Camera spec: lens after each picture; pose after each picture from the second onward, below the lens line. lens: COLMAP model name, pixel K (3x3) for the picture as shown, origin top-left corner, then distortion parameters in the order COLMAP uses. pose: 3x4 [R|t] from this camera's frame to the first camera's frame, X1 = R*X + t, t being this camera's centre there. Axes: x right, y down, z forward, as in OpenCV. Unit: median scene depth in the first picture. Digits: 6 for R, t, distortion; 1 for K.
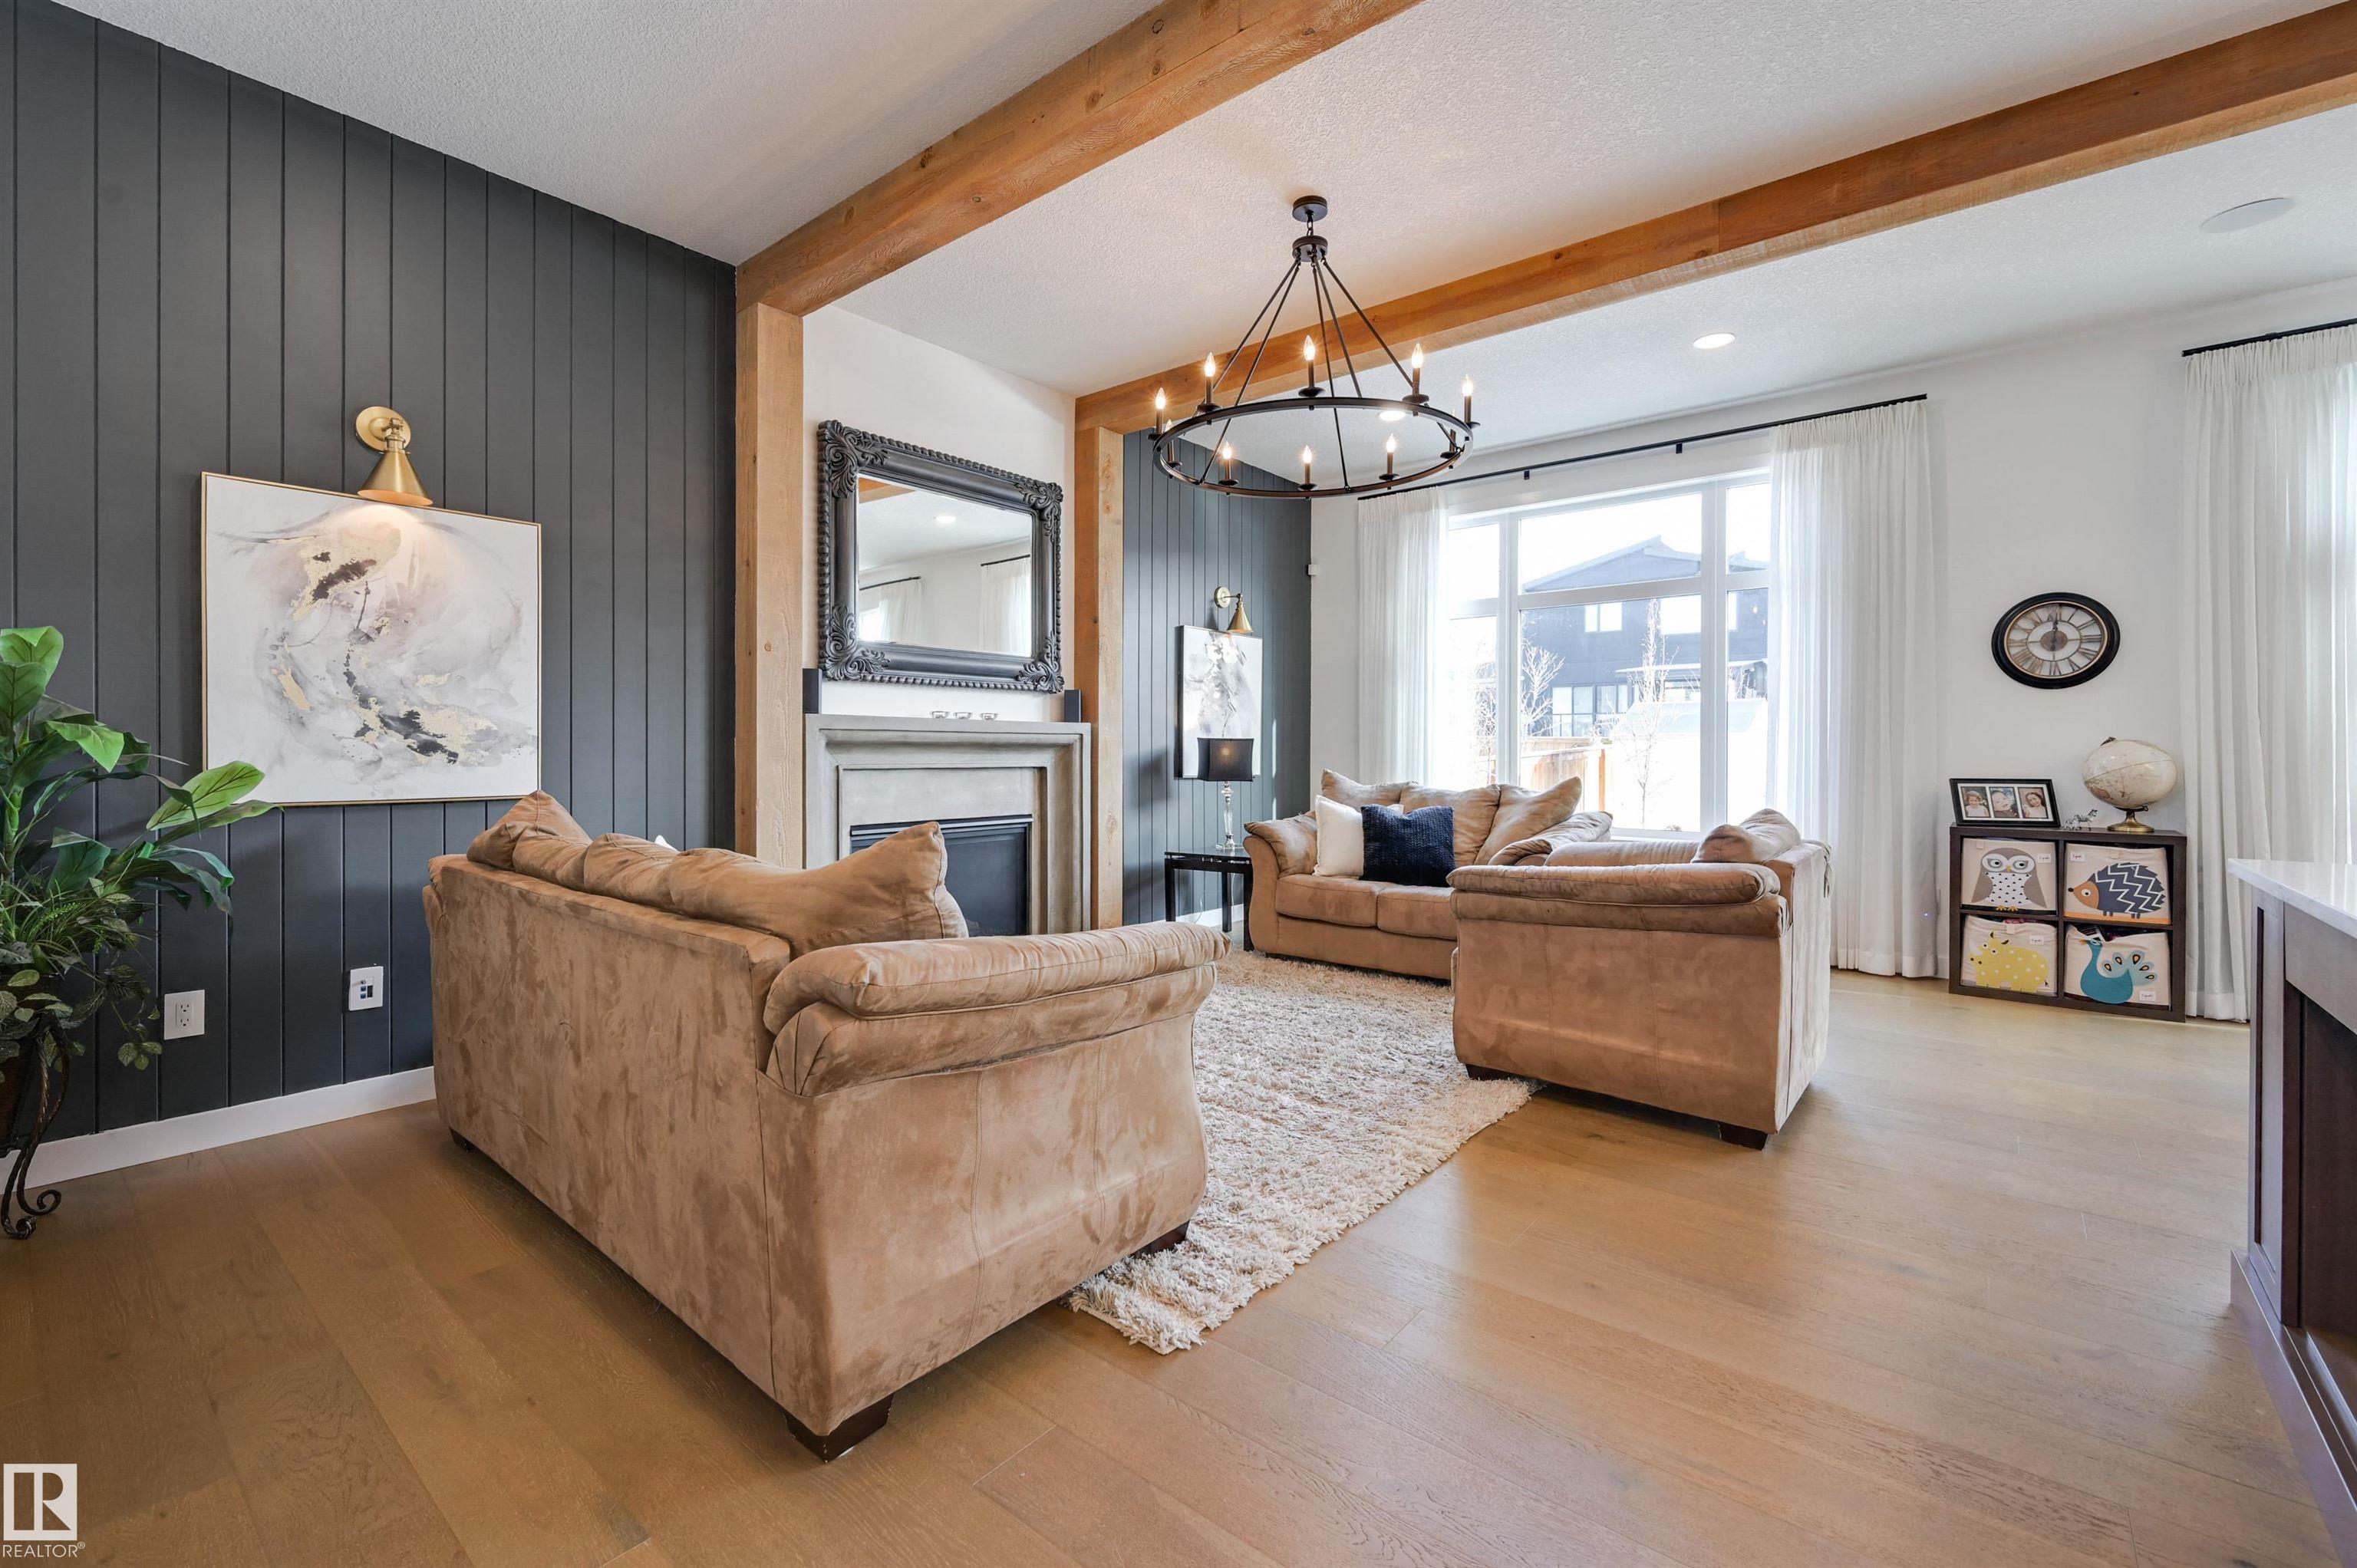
lens RADIAL K [[1037.3, 0, 1194.4], [0, 1037.3, 770.9], [0, 0, 1]] dist [0.003224, 0.000987]
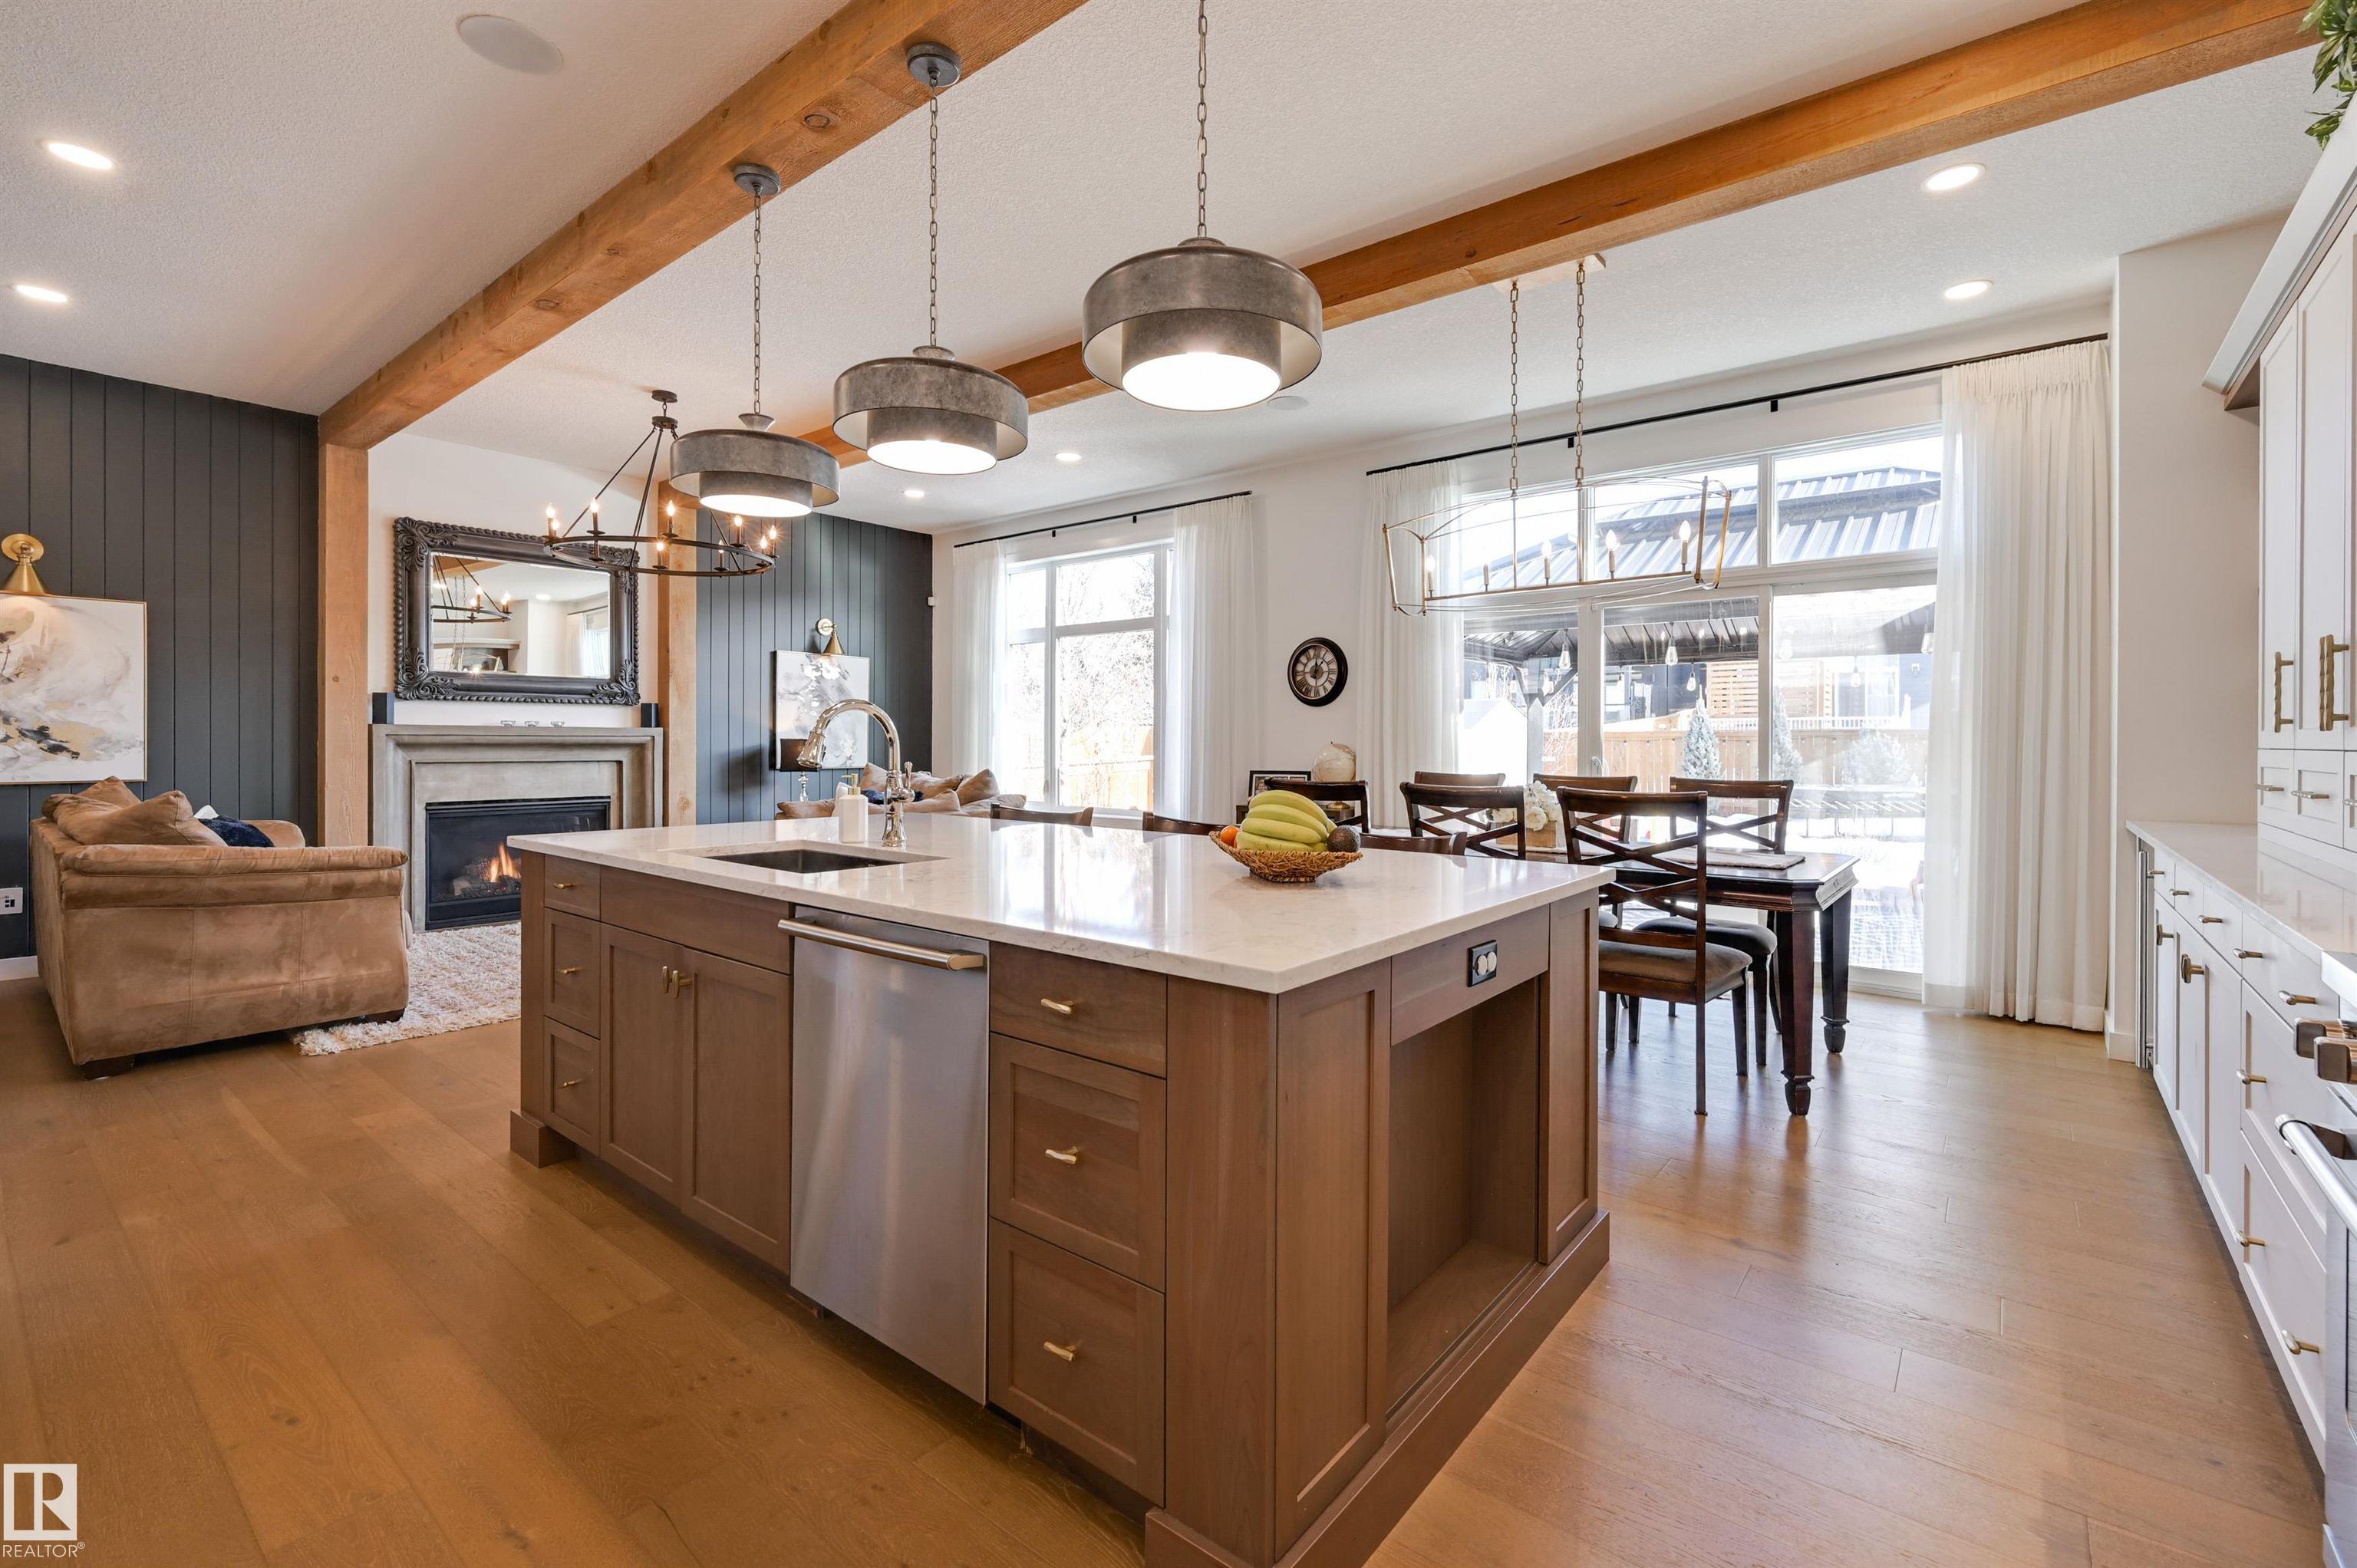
lens RADIAL K [[1037.3, 0, 1159.5], [0, 1037.3, 763.1], [0, 0, 1]] dist [0.003224, 0.000987]
pose [[0.999913, 0.001518, 0.013074, 0.655292], [-0.001532, 0.999998, 0.001082, -0.004074], [-0.013072, -0.001102, 0.999914, -0.429051]]
